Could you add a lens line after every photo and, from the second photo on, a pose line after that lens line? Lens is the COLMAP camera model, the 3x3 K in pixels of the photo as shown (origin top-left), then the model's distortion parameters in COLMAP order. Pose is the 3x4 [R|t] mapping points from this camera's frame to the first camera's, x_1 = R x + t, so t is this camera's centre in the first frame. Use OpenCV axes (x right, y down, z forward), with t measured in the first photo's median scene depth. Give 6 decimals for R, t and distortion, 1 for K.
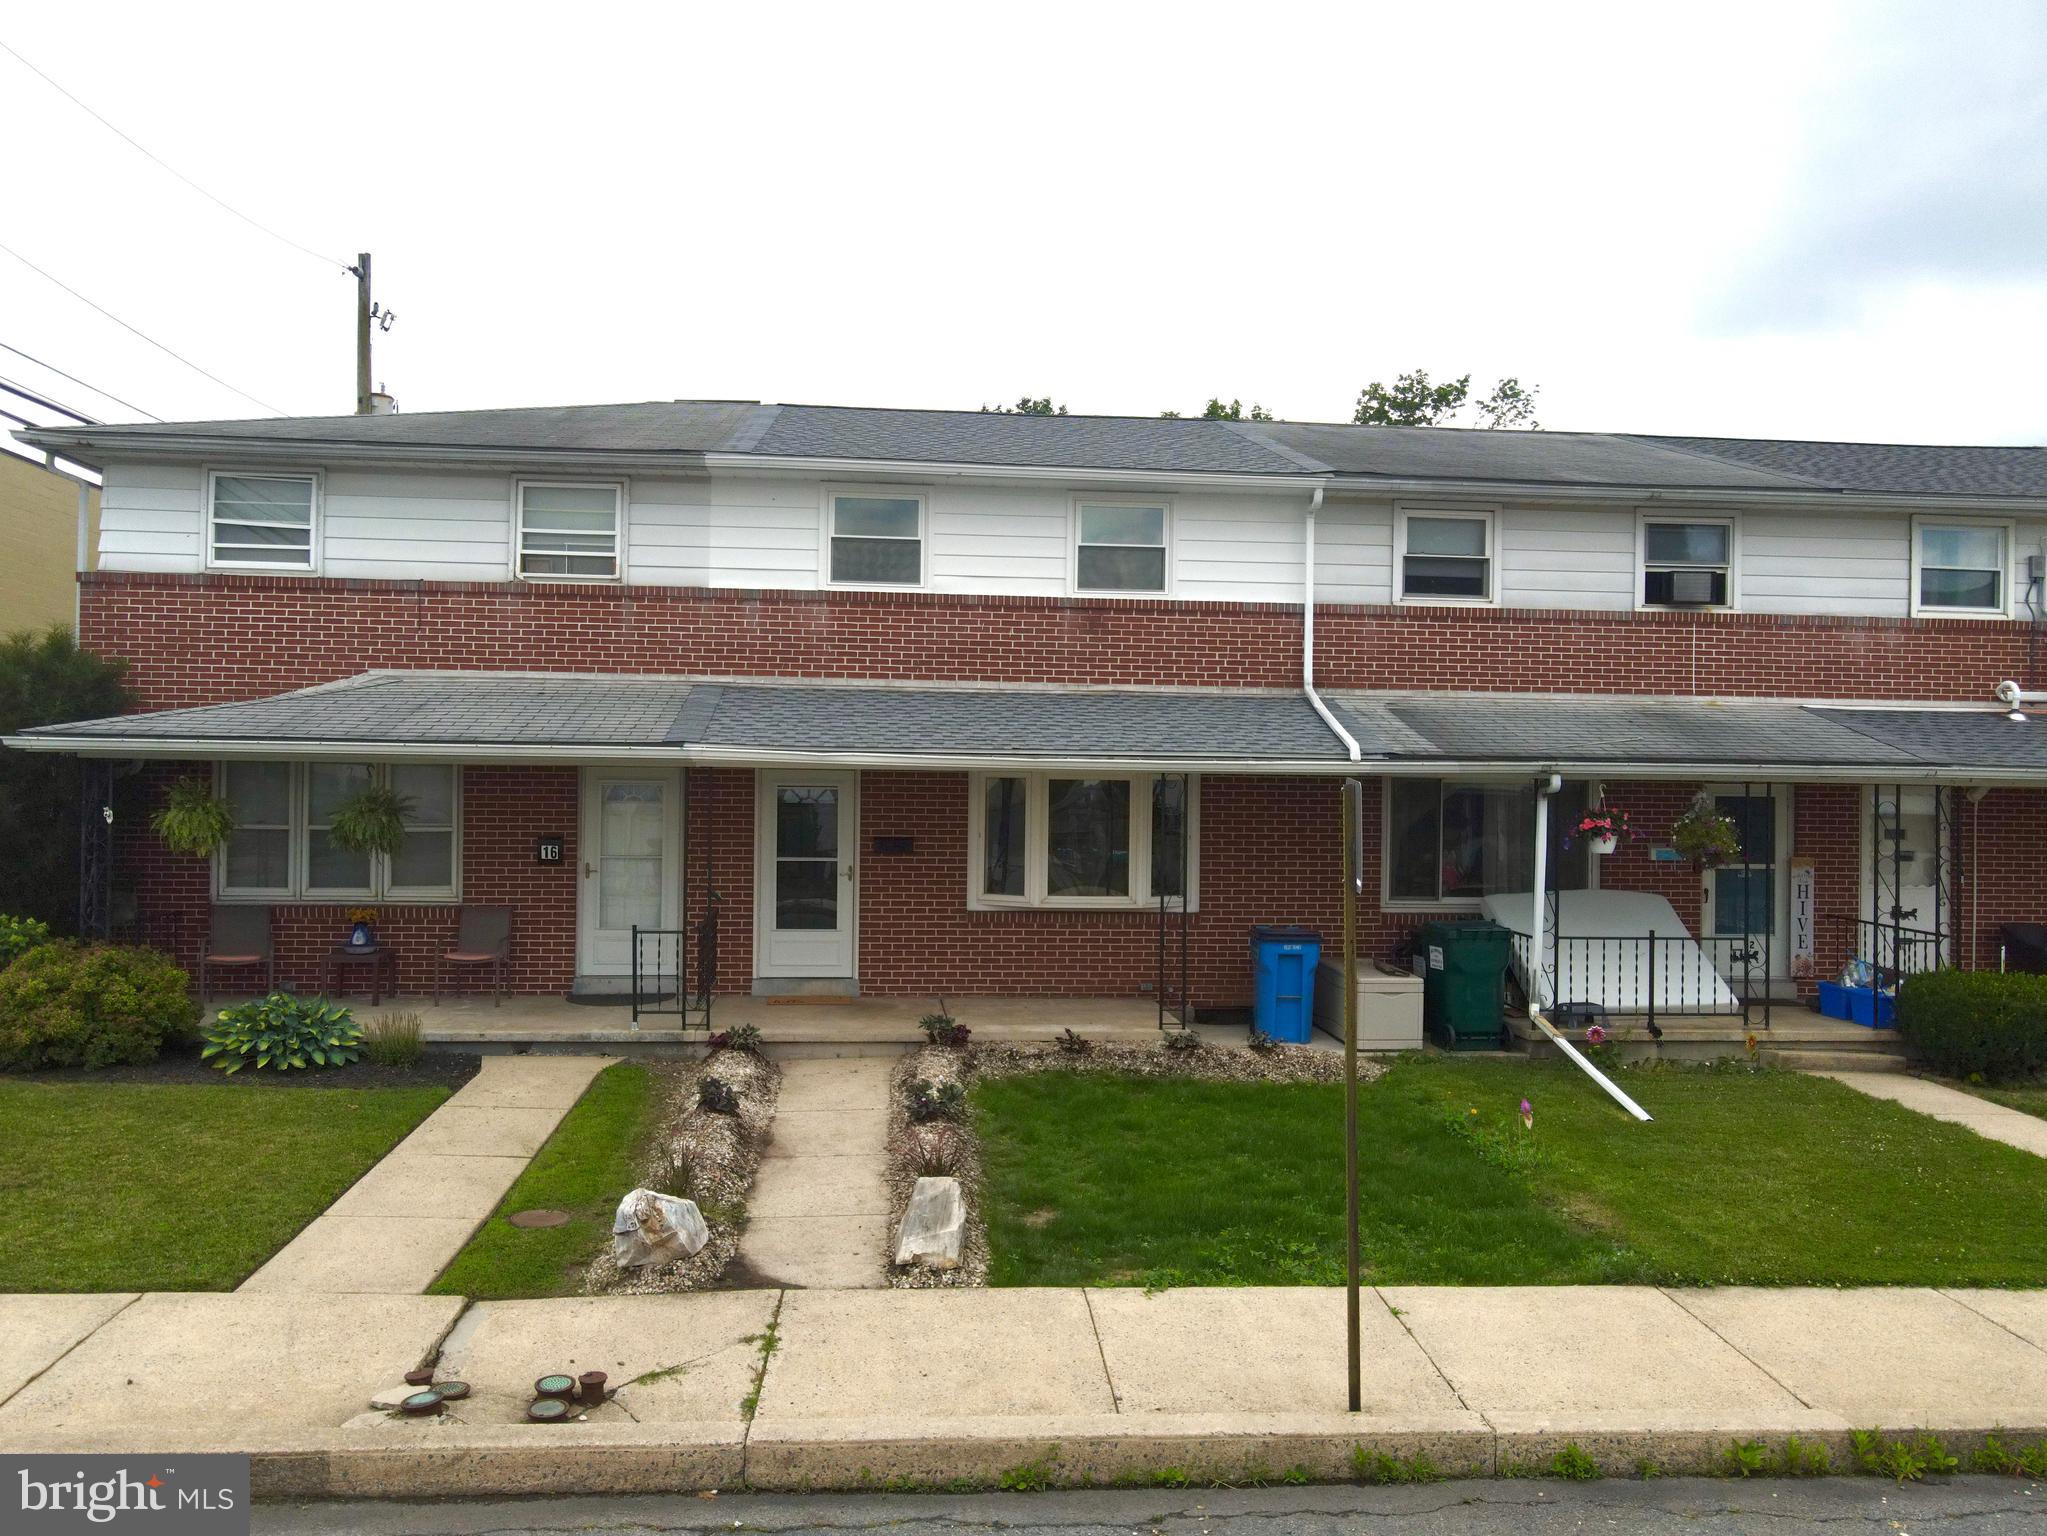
lens RADIAL K [[1569.8, 0, 1023.5], [0, 1569.8, 768.0], [0, 0, 1]] dist [0.011566, 0.007602]
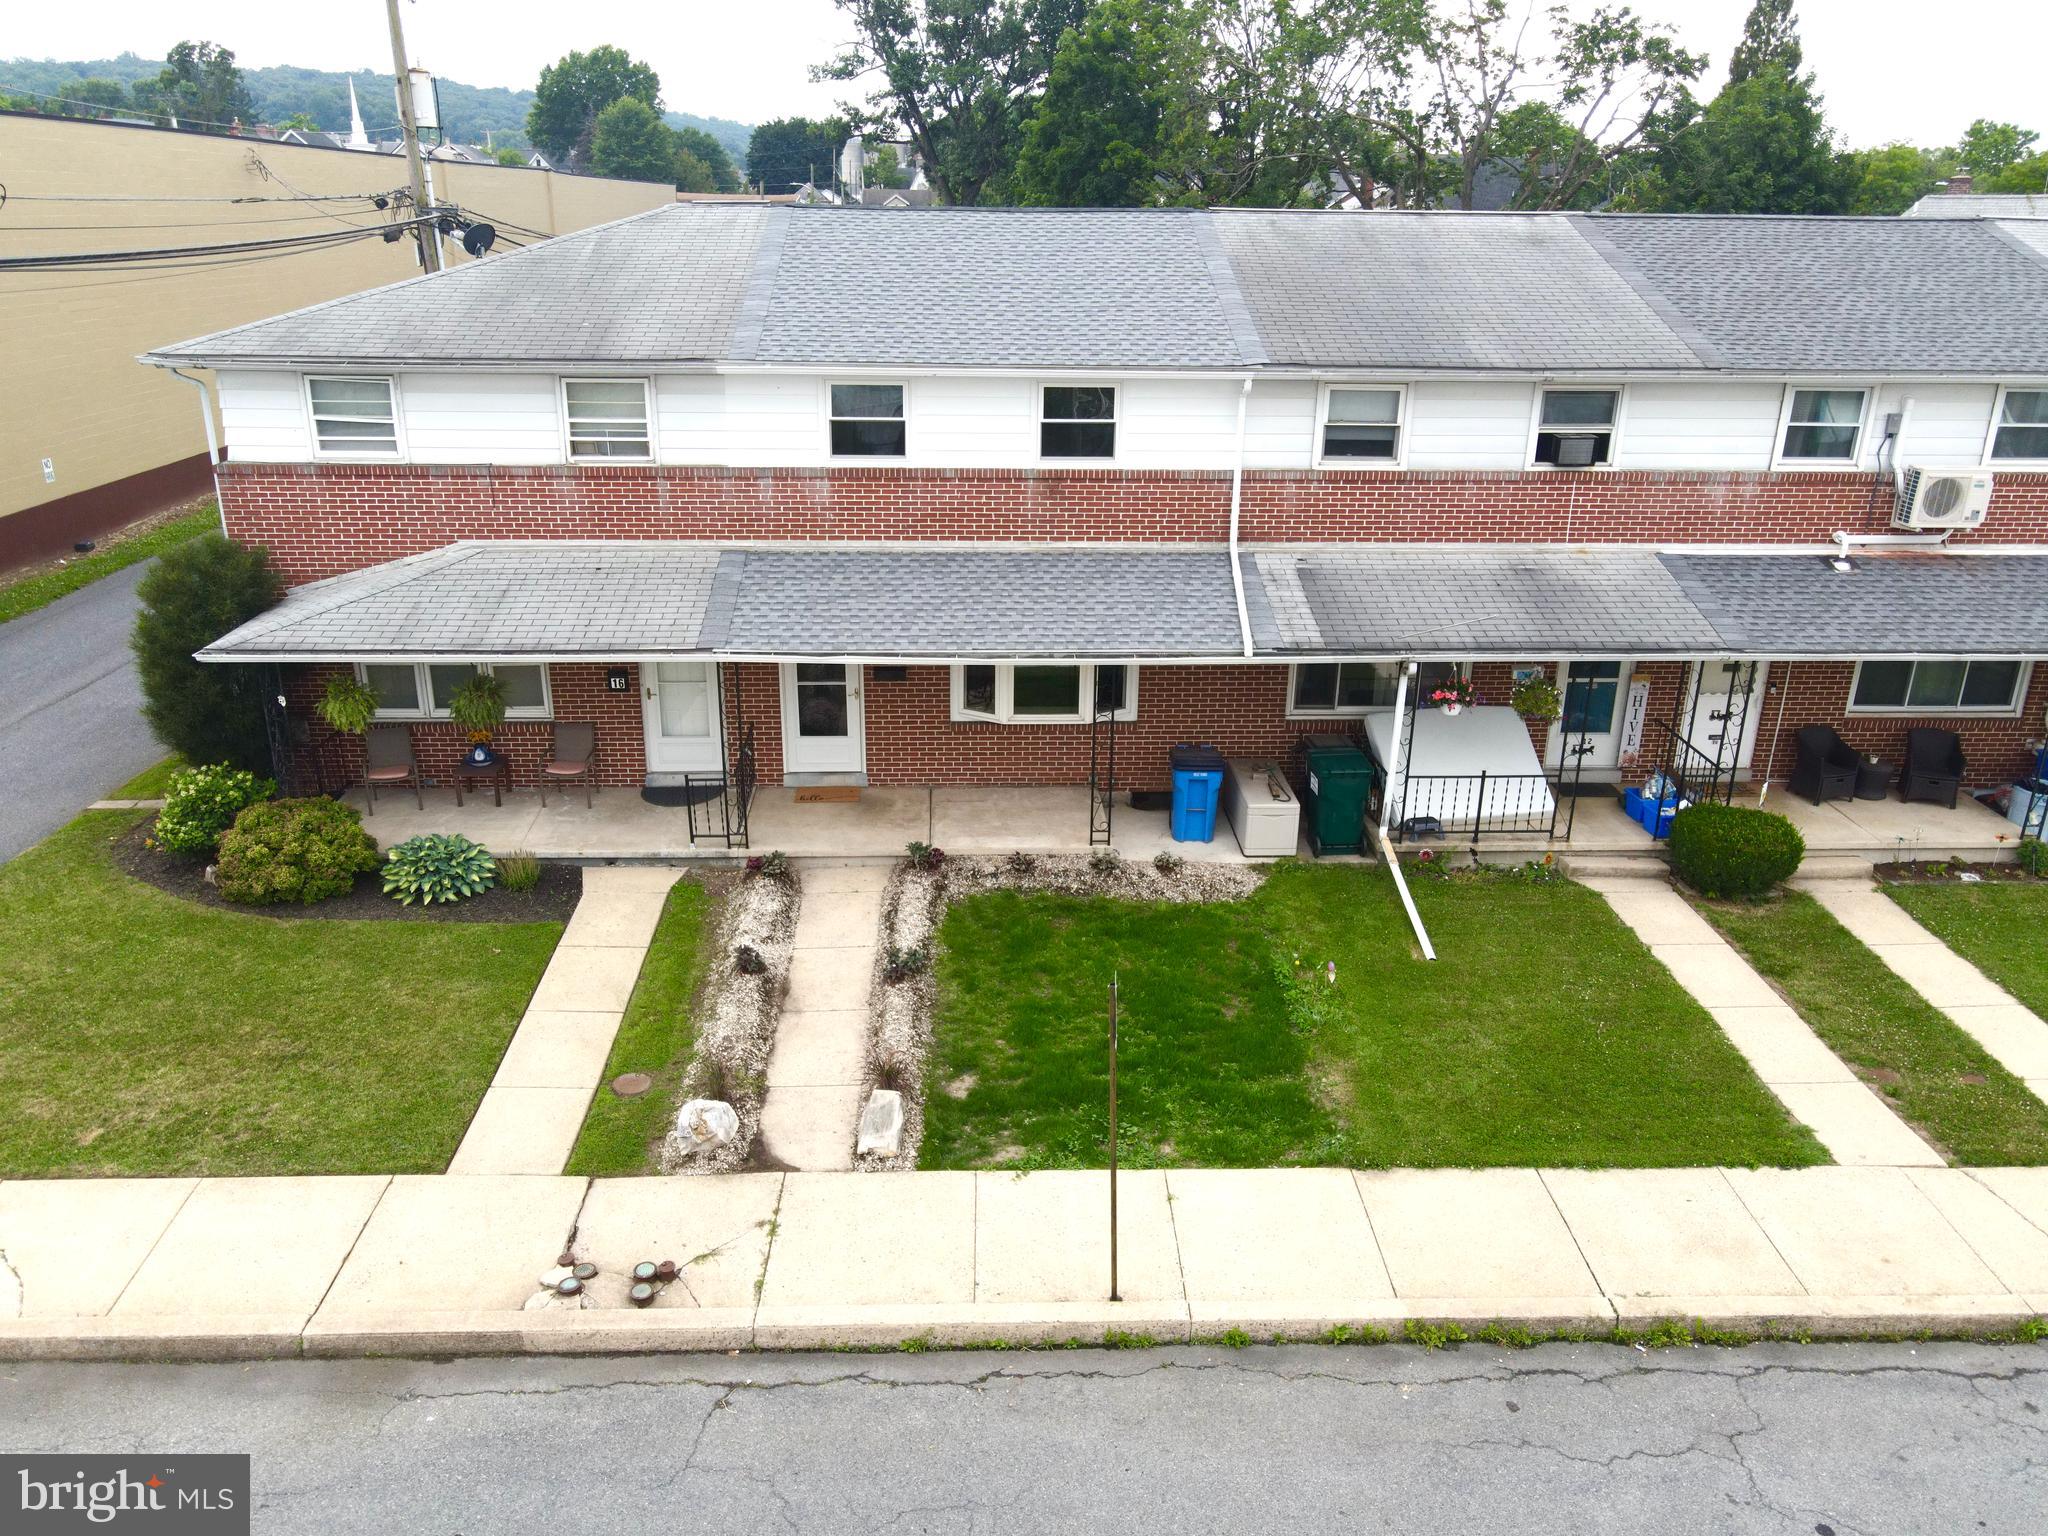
lens RADIAL K [[1502.7, 0, 1024.0], [0, 1502.7, 768.0], [0, 0, 1]] dist [0.007549, 0.011627]
pose [[0.998957, 0.014688, -0.043242, 0.087899], [0.001549, 0.935425, 0.353523, -0.349255], [0.045643, -0.353221, 0.934426, -0.156674]]
